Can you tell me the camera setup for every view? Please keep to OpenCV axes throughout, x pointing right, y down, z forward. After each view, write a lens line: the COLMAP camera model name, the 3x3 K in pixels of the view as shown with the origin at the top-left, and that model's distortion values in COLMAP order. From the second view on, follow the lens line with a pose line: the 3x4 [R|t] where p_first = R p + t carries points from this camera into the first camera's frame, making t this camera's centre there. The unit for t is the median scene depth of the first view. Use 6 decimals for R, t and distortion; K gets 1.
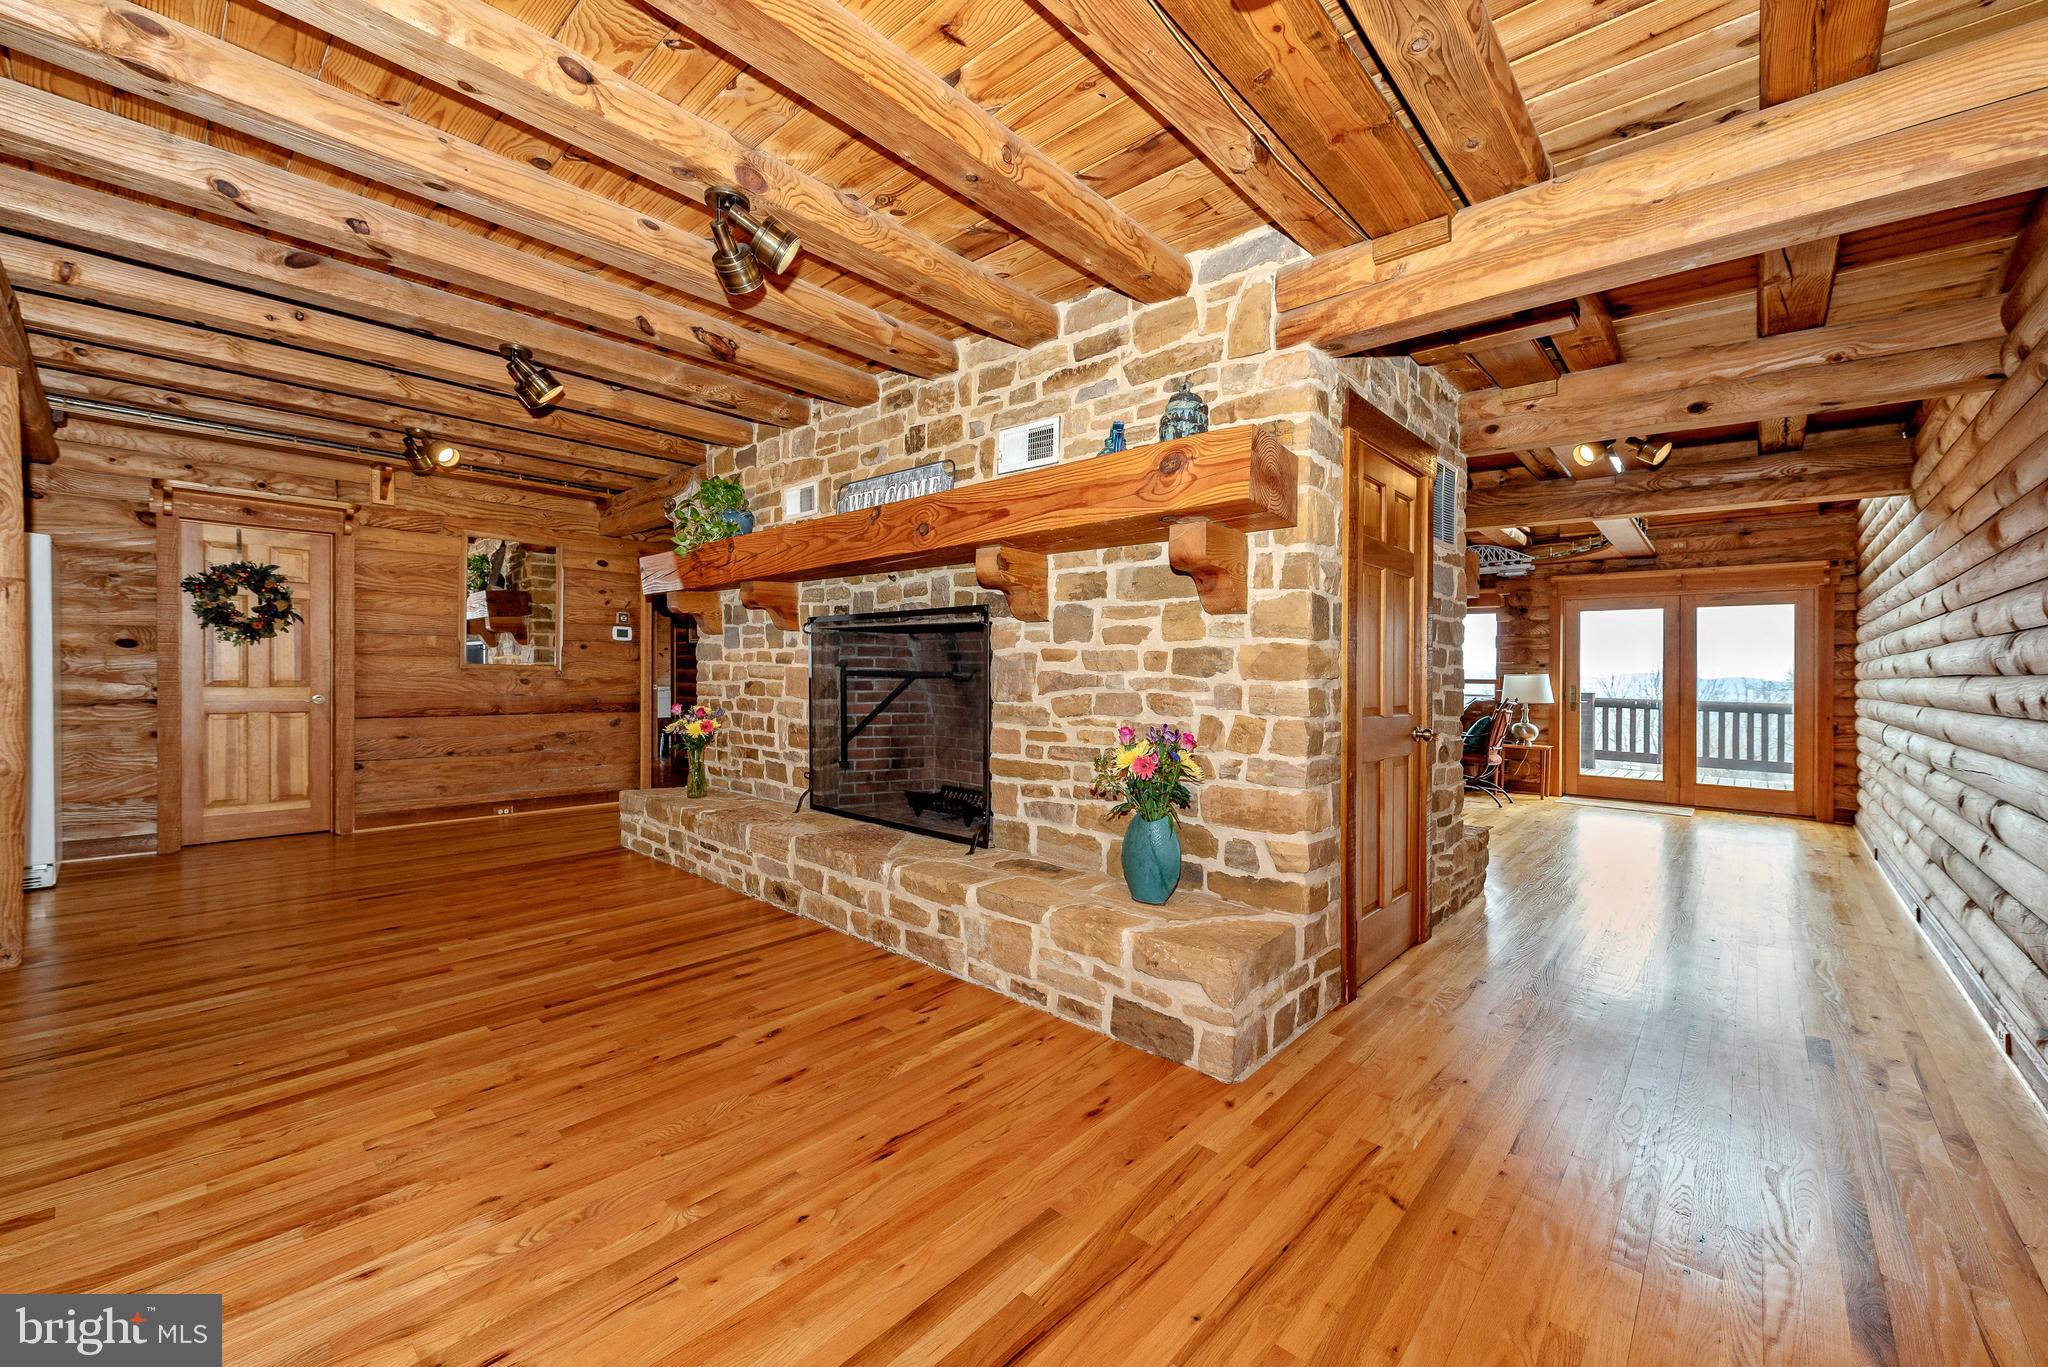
lens RADIAL K [[808.3, 0, 1018.8], [0, 808.3, 682.7], [0, 0, 1]] dist [0.009586, 0.000102]
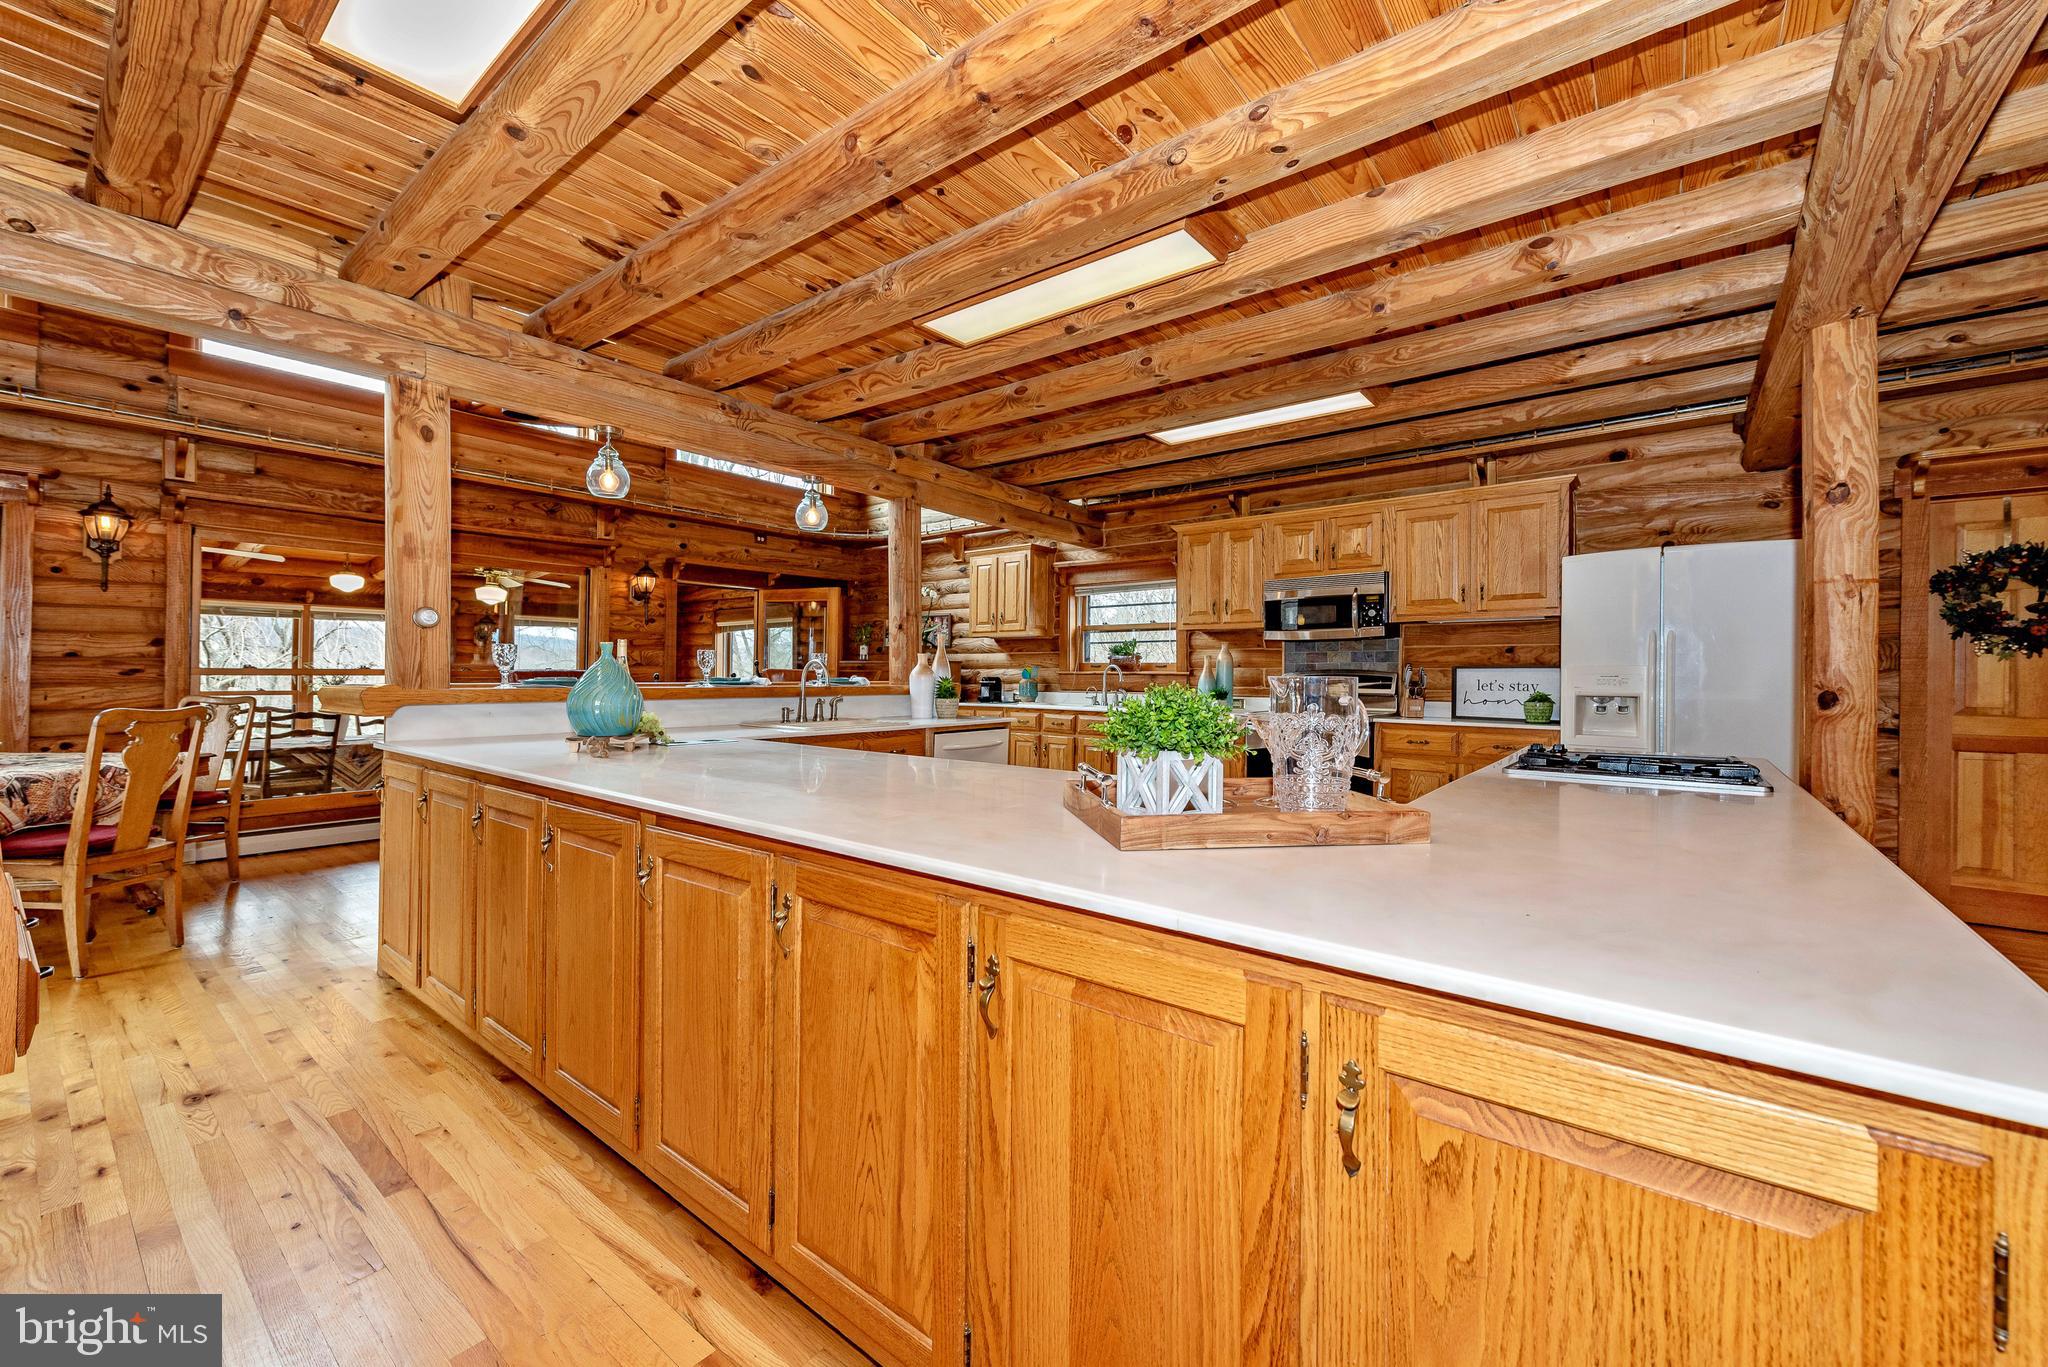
lens RADIAL K [[808.3, 0, 1018.5], [0, 808.3, 679.3], [0, 0, 1]] dist [0.009586, 0.000102]
pose [[0.068016, -0.008023, -0.997652, -0.294738], [-0.019490, 0.999766, -0.009369, -0.004230], [0.997494, 0.020082, 0.067844, 0.075648]]
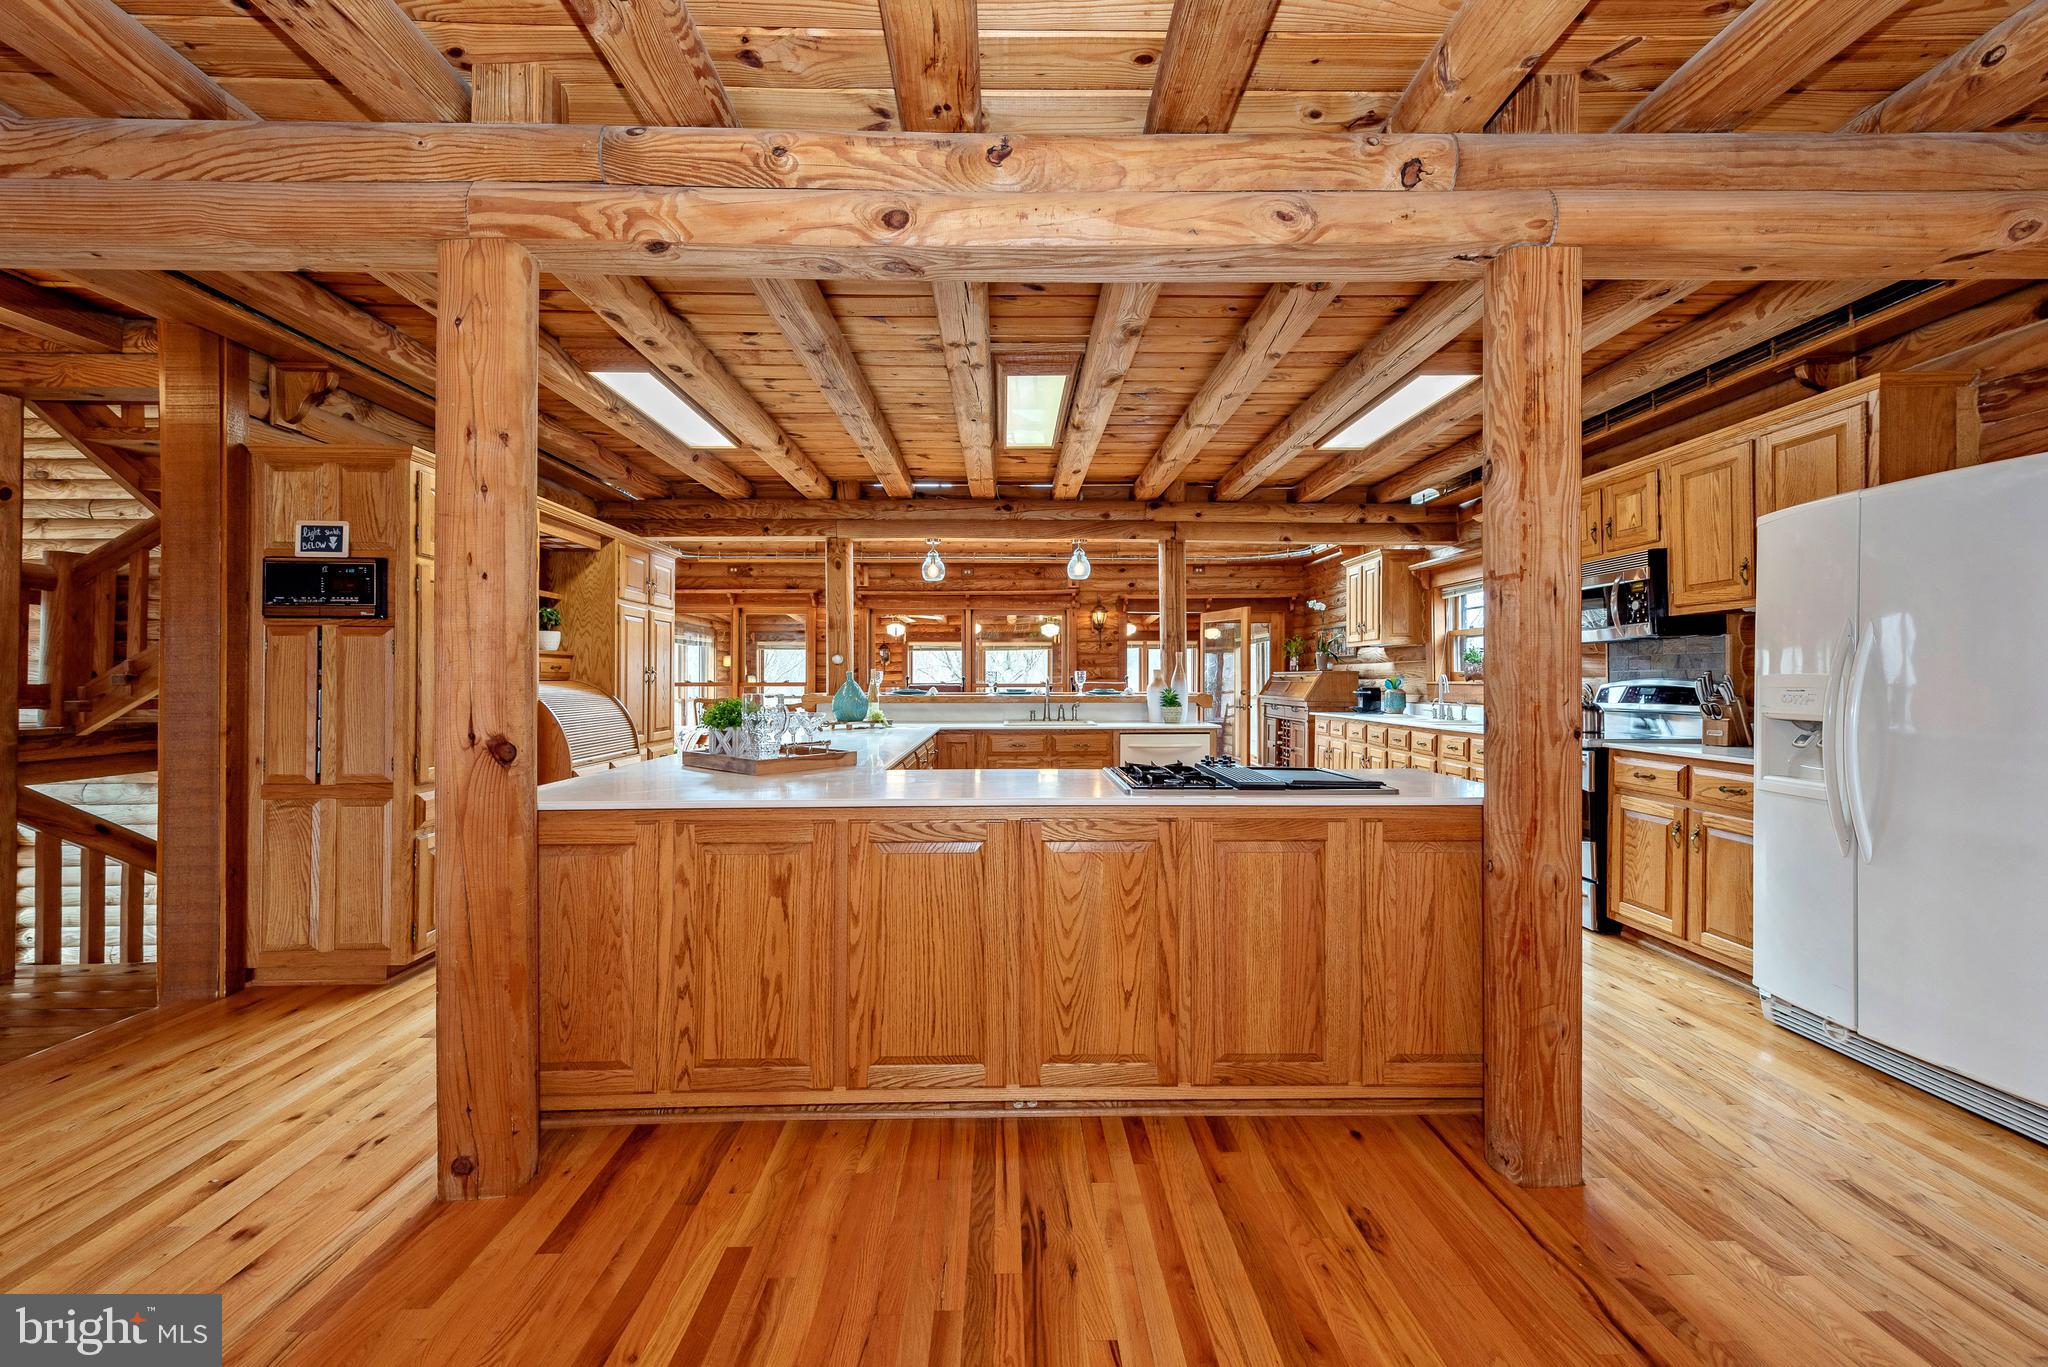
lens RADIAL K [[808.3, 0, 1010.6], [0, 808.3, 679.7], [0, 0, 1]] dist [0.009586, 0.000102]
pose [[-0.730020, -0.010650, -0.683343, -0.315297], [-0.016273, 0.999866, 0.001802, -0.038749], [0.683232, 0.012436, -0.730095, 1.120080]]
